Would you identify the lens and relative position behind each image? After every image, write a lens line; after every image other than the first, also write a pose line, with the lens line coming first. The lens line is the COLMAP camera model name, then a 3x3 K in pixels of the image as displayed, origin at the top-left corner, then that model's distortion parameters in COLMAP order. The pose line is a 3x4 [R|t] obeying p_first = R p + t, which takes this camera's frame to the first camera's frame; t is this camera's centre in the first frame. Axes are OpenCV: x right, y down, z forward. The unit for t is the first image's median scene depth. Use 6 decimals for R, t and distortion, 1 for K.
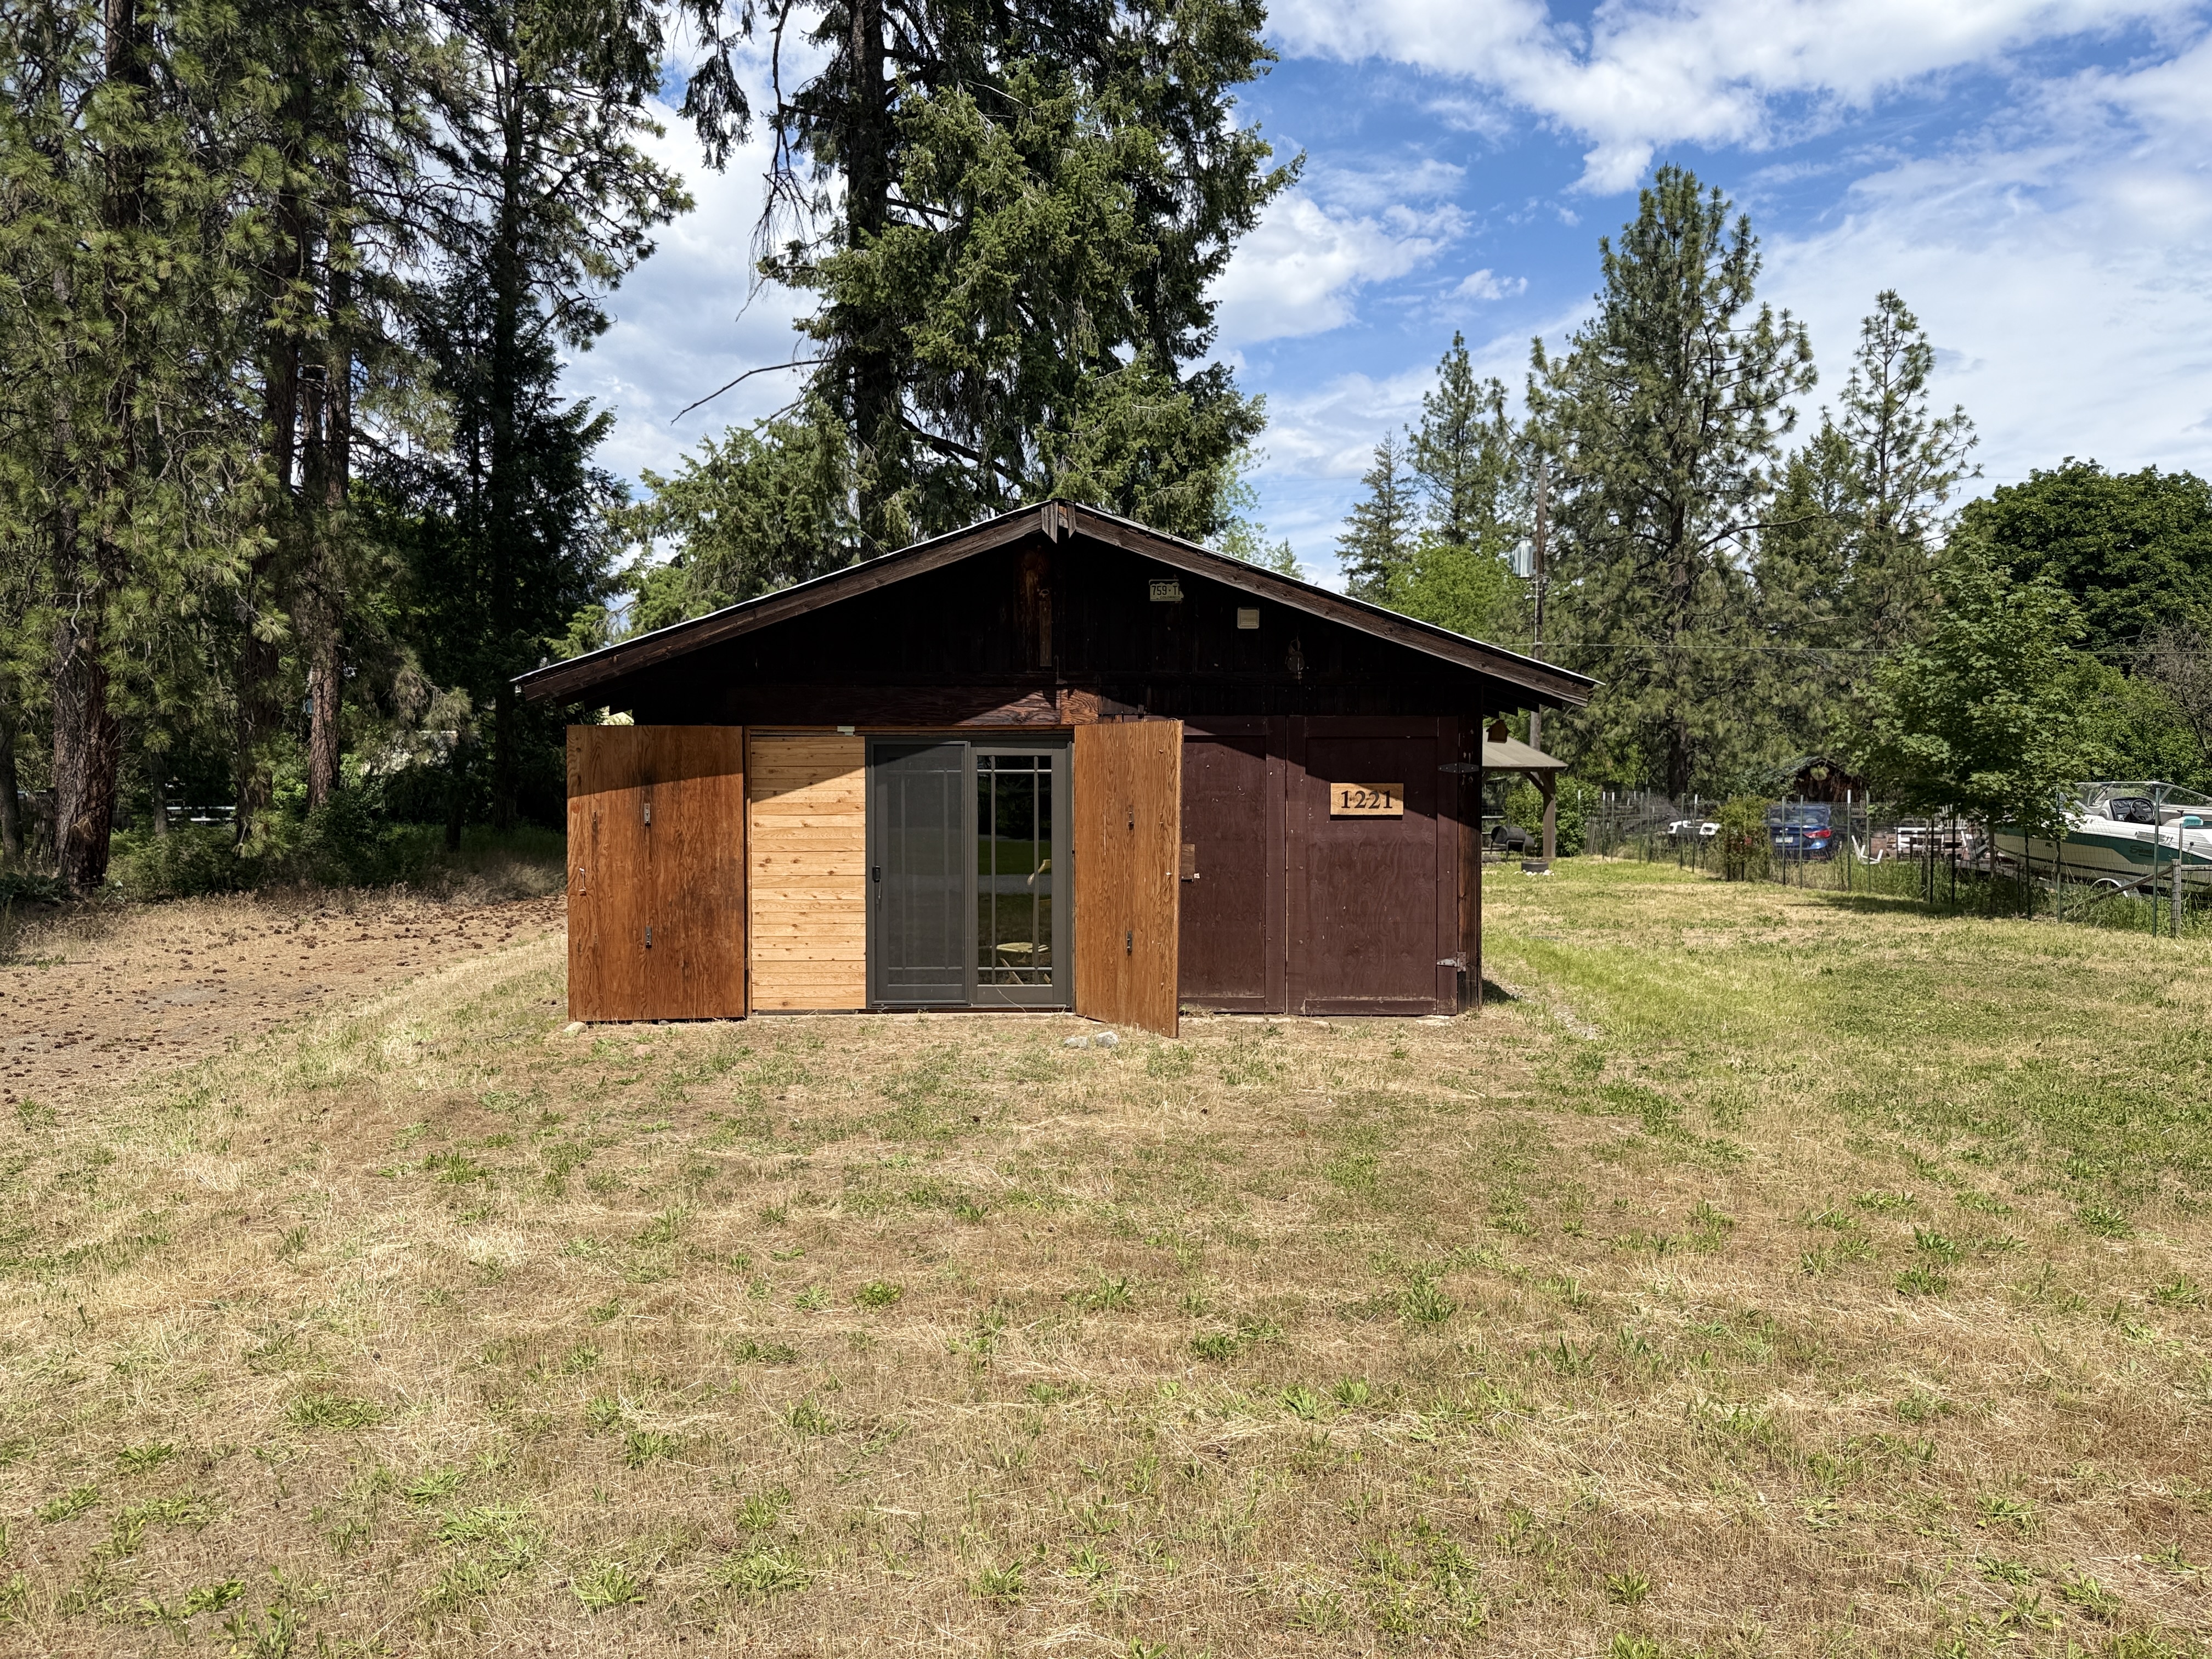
lens RADIAL K [[1550.5, 0, 1098.7], [0, 1550.5, 838.1], [0, 0, 1]] dist [0.055129, -0.068786]
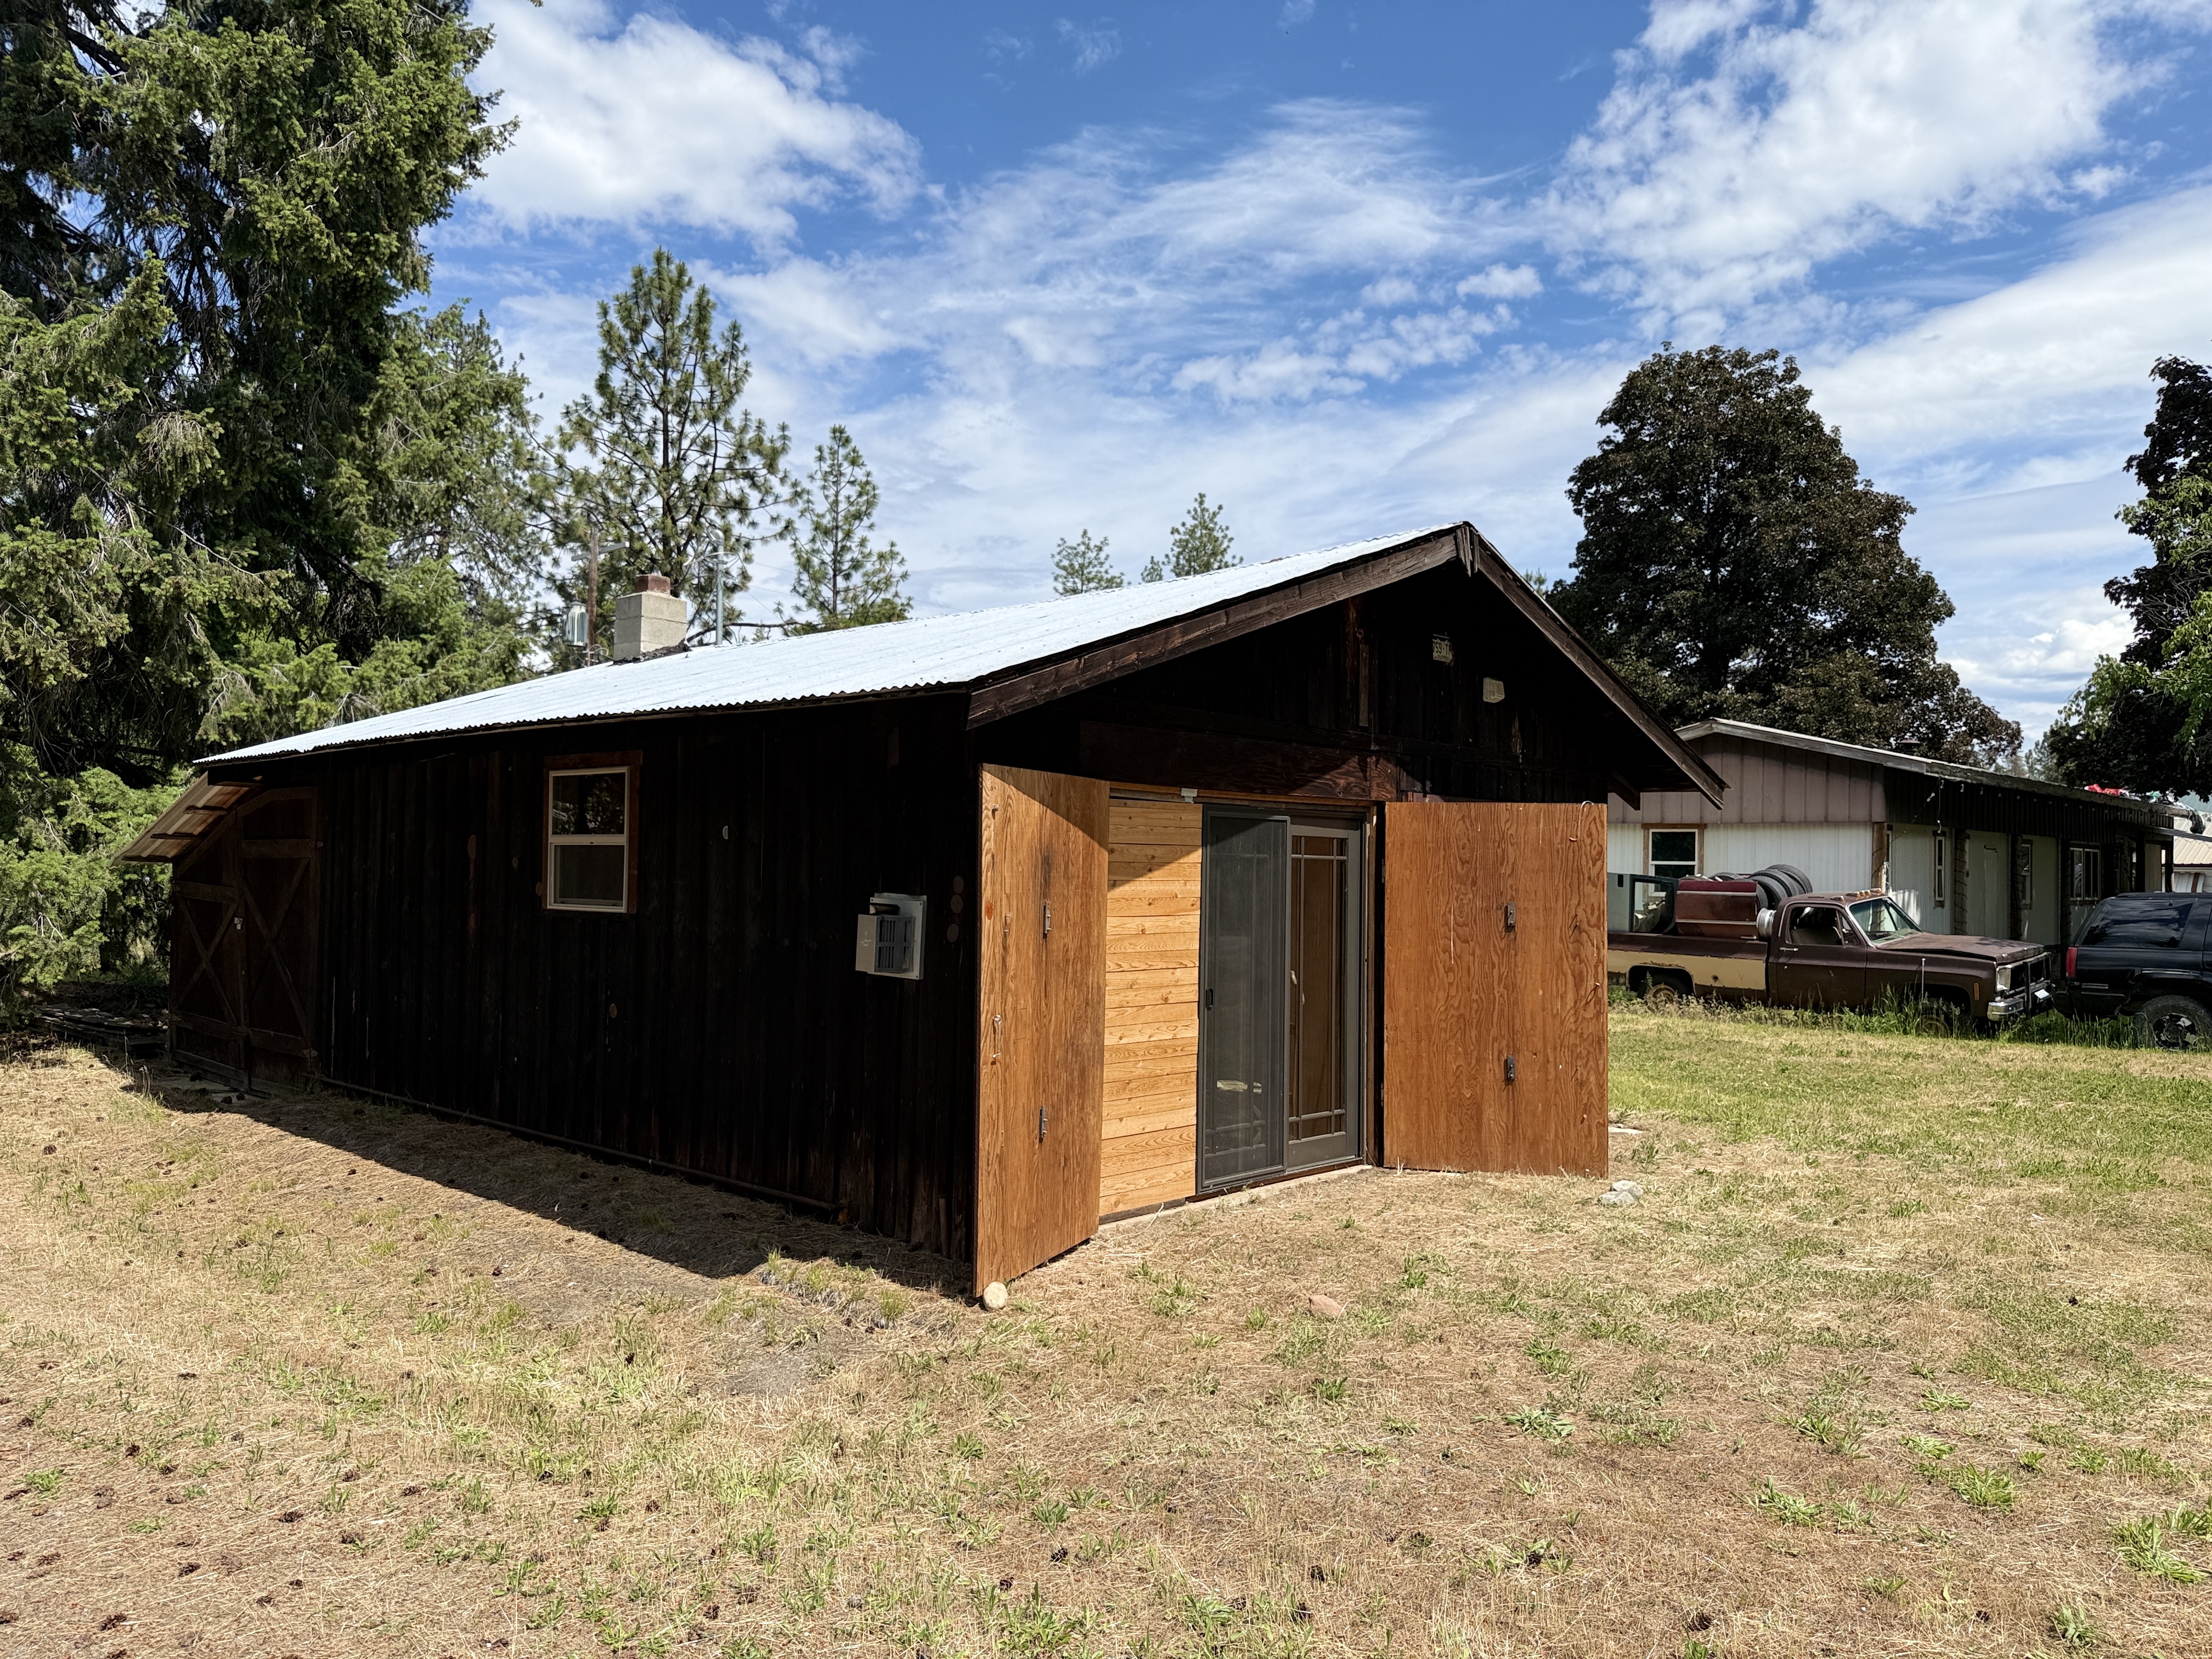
lens RADIAL K [[1550.5, 0, 1094.9], [0, 1550.5, 870.9], [0, 0, 1]] dist [0.055129, -0.068786]
pose [[0.683038, 0.013668, 0.730255, -0.205522], [0.011425, 0.999503, -0.029393, -0.004518], [-0.730293, 0.028420, 0.682542, 0.163852]]
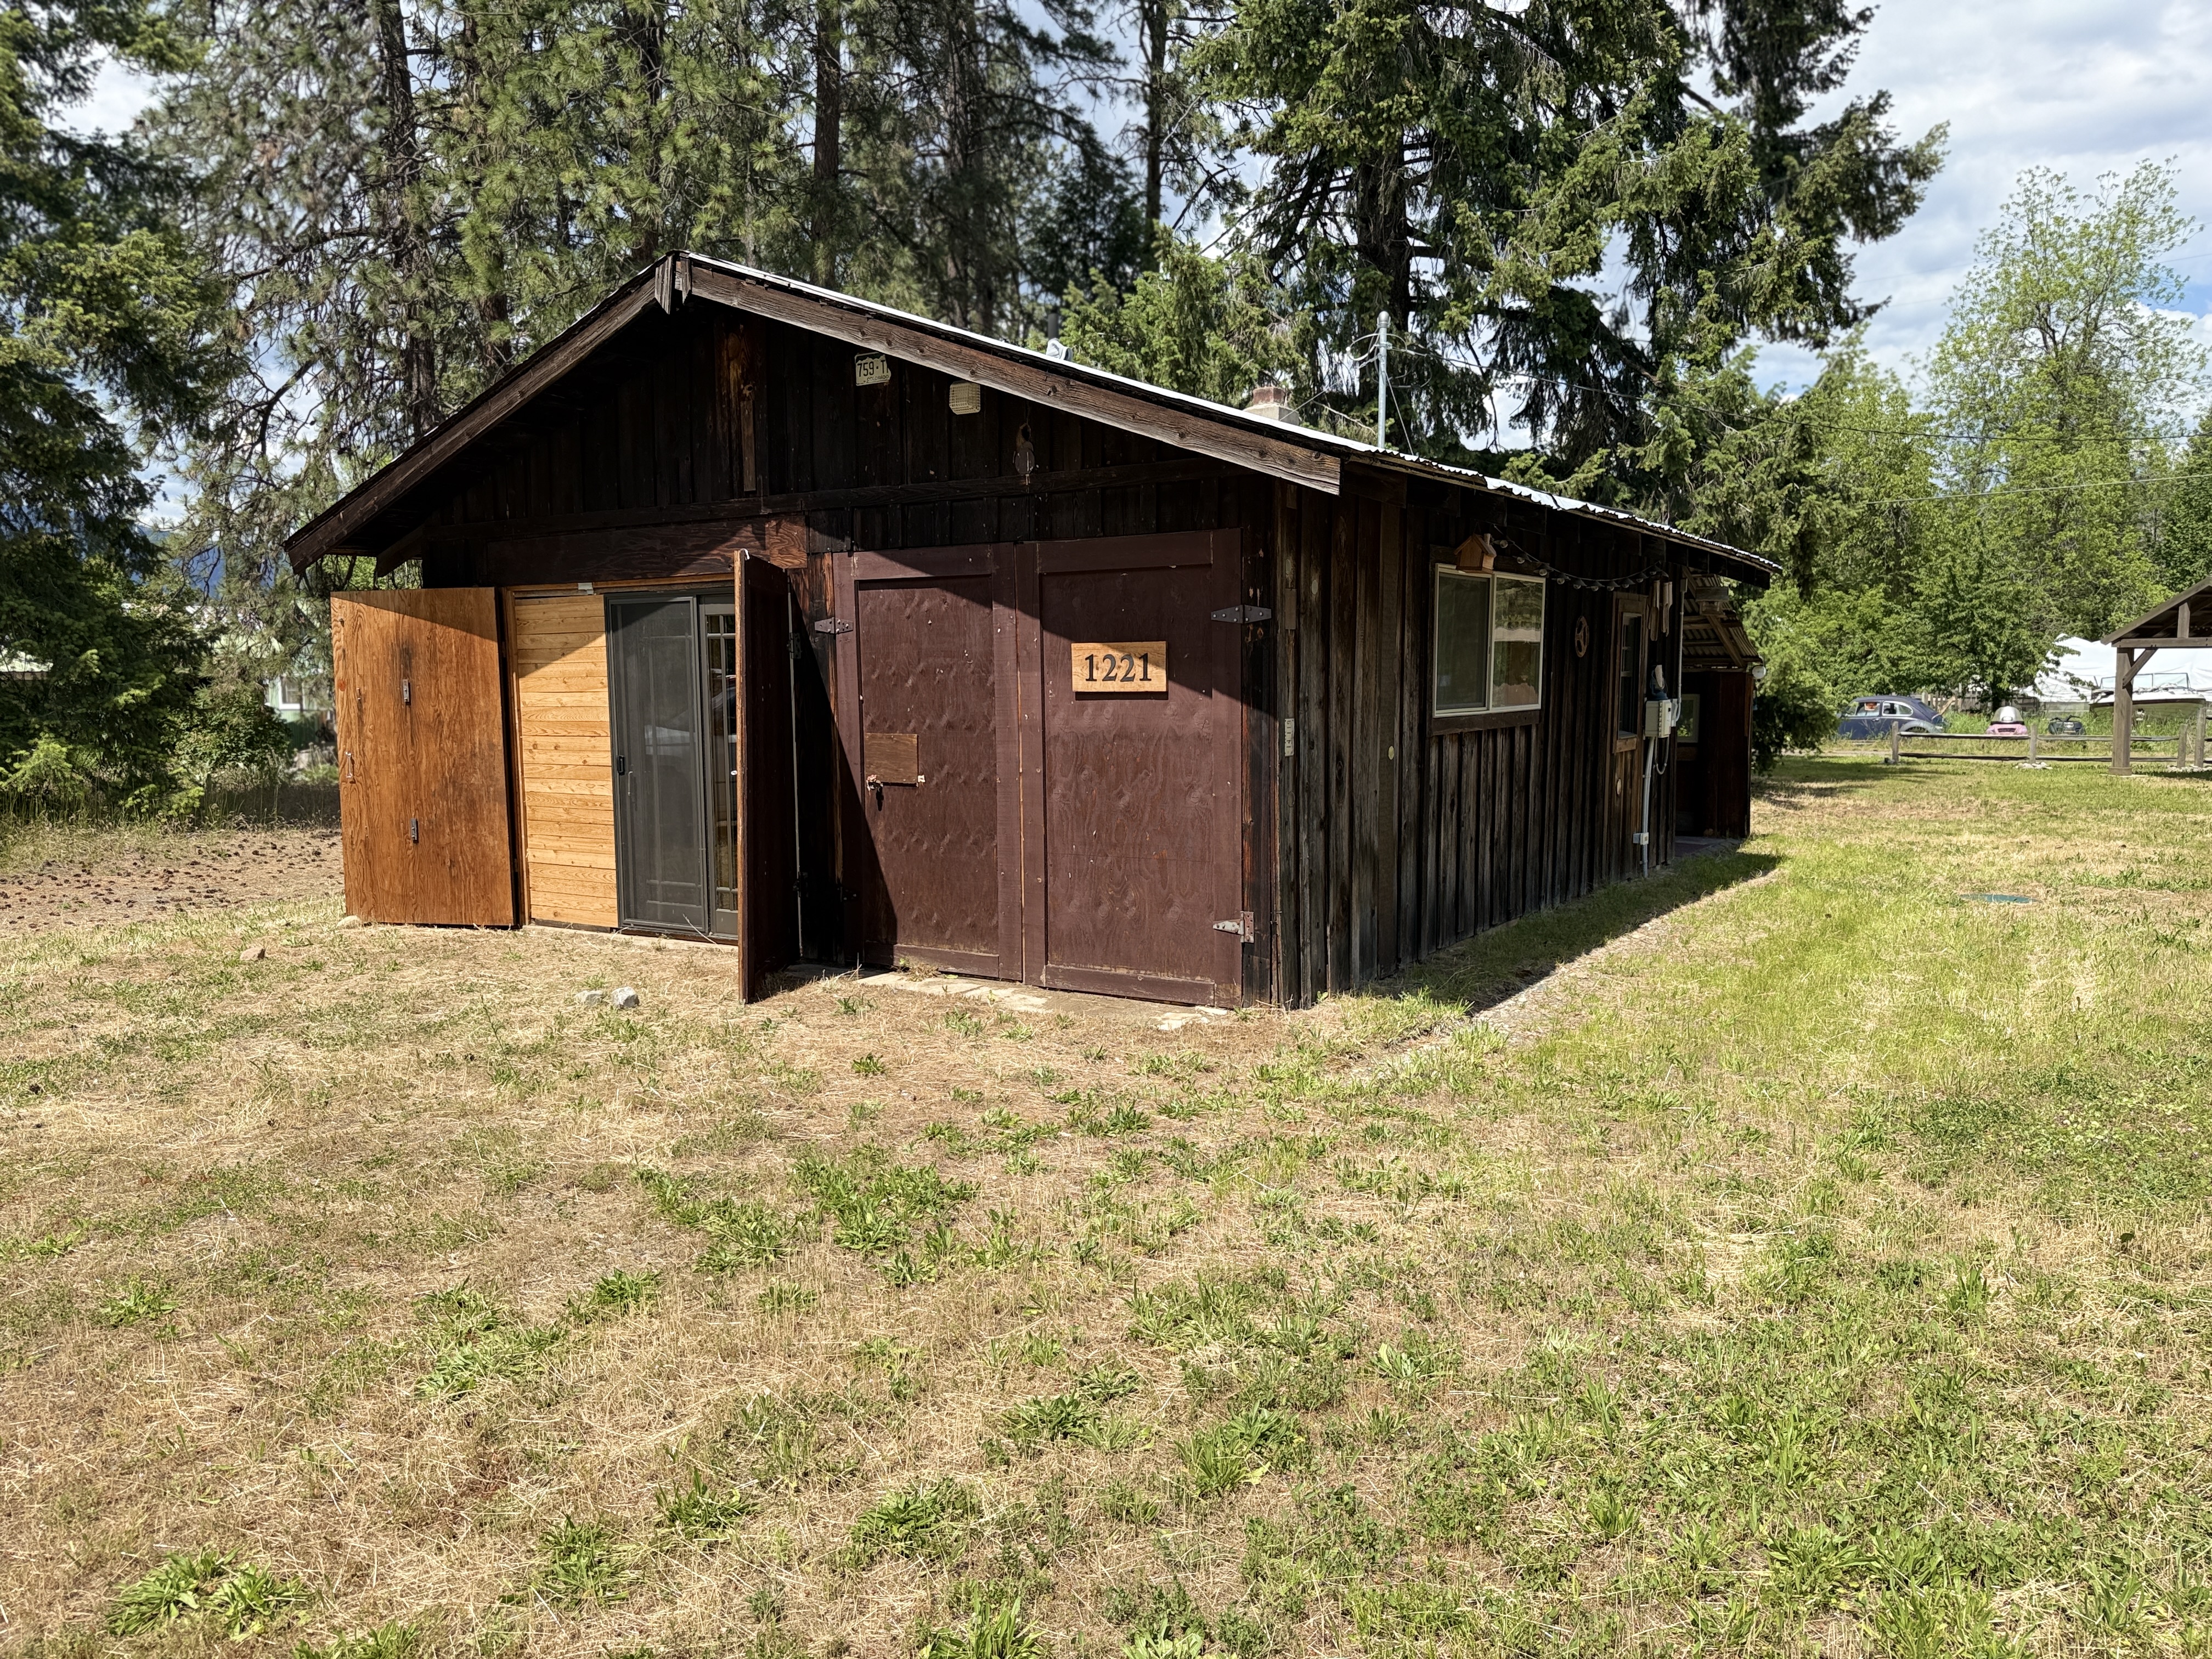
lens RADIAL K [[1550.5, 0, 1098.3], [0, 1550.5, 827.3], [0, 0, 1]] dist [0.055129, -0.068786]
pose [[0.838918, 0.045308, -0.542368, 0.152172], [-0.012973, 0.997910, 0.063297, 0.000233], [0.544103, -0.046065, 0.837753, 0.132543]]
